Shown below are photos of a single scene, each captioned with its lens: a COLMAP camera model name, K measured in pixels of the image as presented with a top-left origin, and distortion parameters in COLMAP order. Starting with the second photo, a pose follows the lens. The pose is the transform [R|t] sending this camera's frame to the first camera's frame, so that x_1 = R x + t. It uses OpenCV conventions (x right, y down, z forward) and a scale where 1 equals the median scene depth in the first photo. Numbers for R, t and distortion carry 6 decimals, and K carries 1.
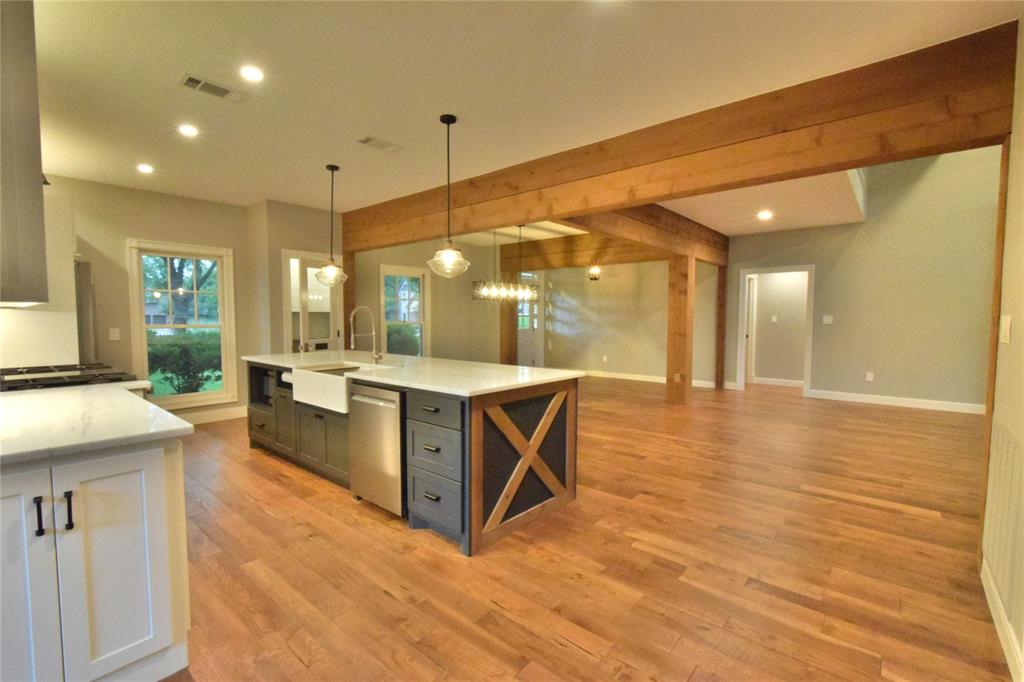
lens RADIAL K [[452.3, 0, 520.4], [0, 452.3, 343.3], [0, 0, 1]] dist [0.002721, -0.000656]
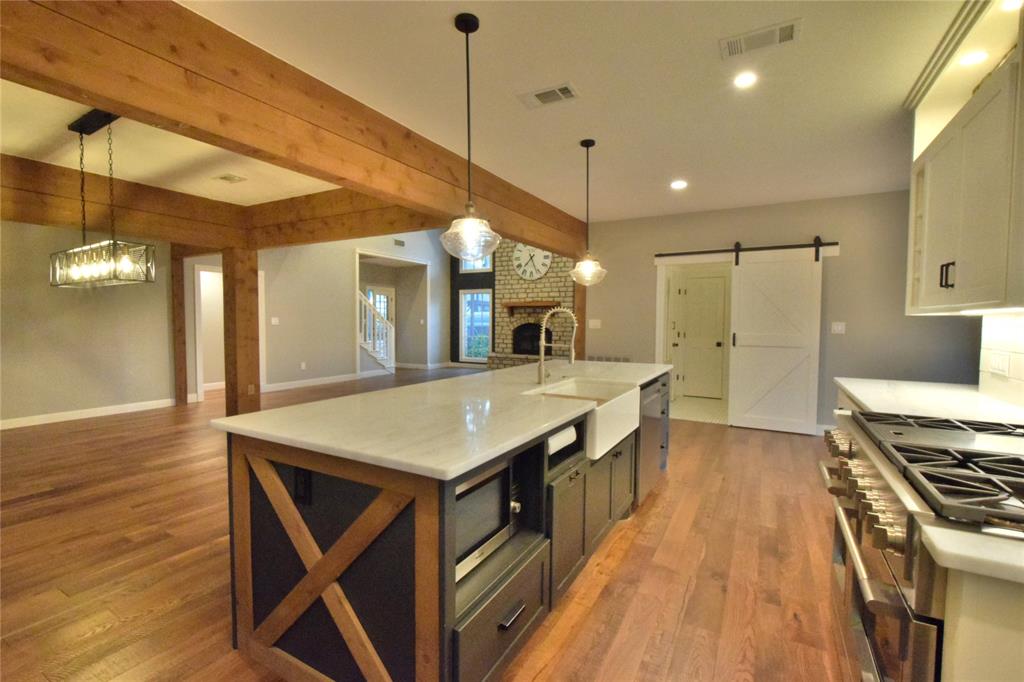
lens RADIAL K [[452.3, 0, 509.4], [0, 452.3, 342.7], [0, 0, 1]] dist [0.002721, -0.000656]
pose [[-0.184572, -0.053701, 0.981351, -1.419295], [0.054474, 0.996412, 0.064771, -0.101193], [-0.981308, 0.065413, -0.180984, 1.625730]]
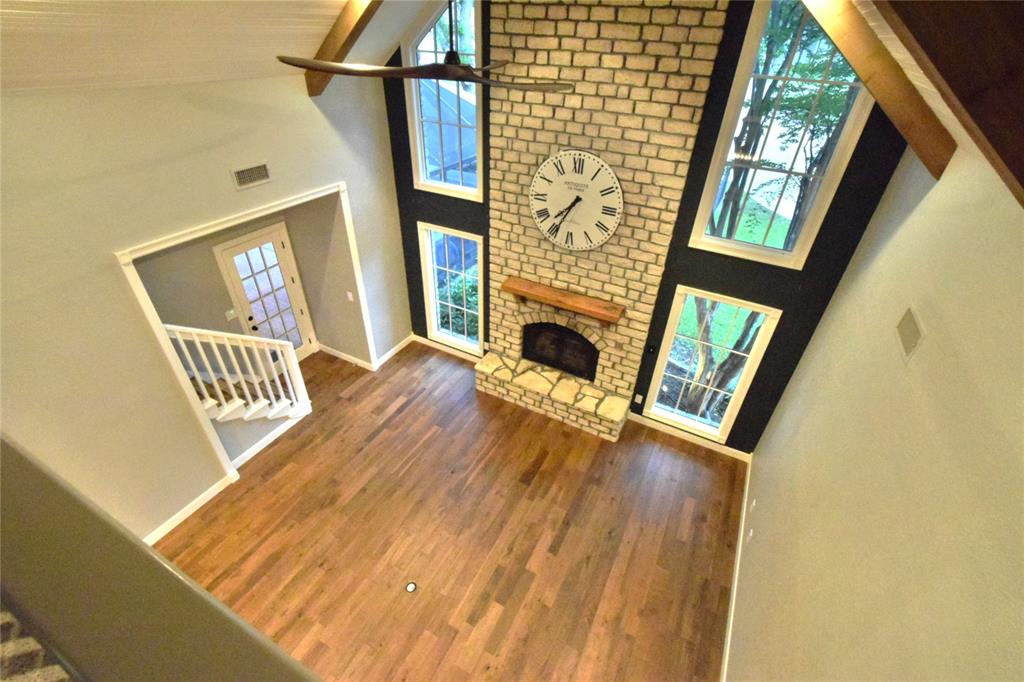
lens RADIAL K [[452.3, 0, 513.4], [0, 452.3, 342.3], [0, 0, 1]] dist [0.002721, -0.000656]
pose [[-0.217730, -0.572806, 0.790244, 0.869534], [0.028004, 0.805669, 0.591703, -1.192206], [-0.975607, 0.150962, -0.159378, 1.248973]]
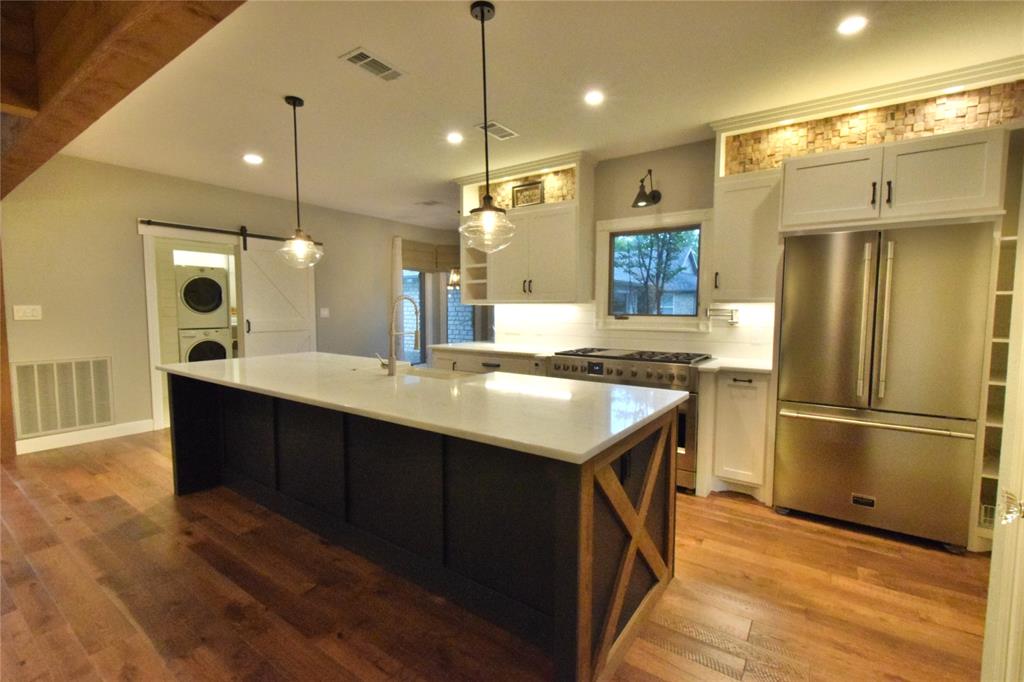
lens RADIAL K [[452.3, 0, 519.7], [0, 452.3, 346.7], [0, 0, 1]] dist [0.002721, -0.000656]
pose [[-0.995023, 0.000384, -0.099643, -0.612693], [-0.014078, 0.989420, 0.144396, -0.144092], [0.098645, 0.145080, -0.984490, 2.354836]]
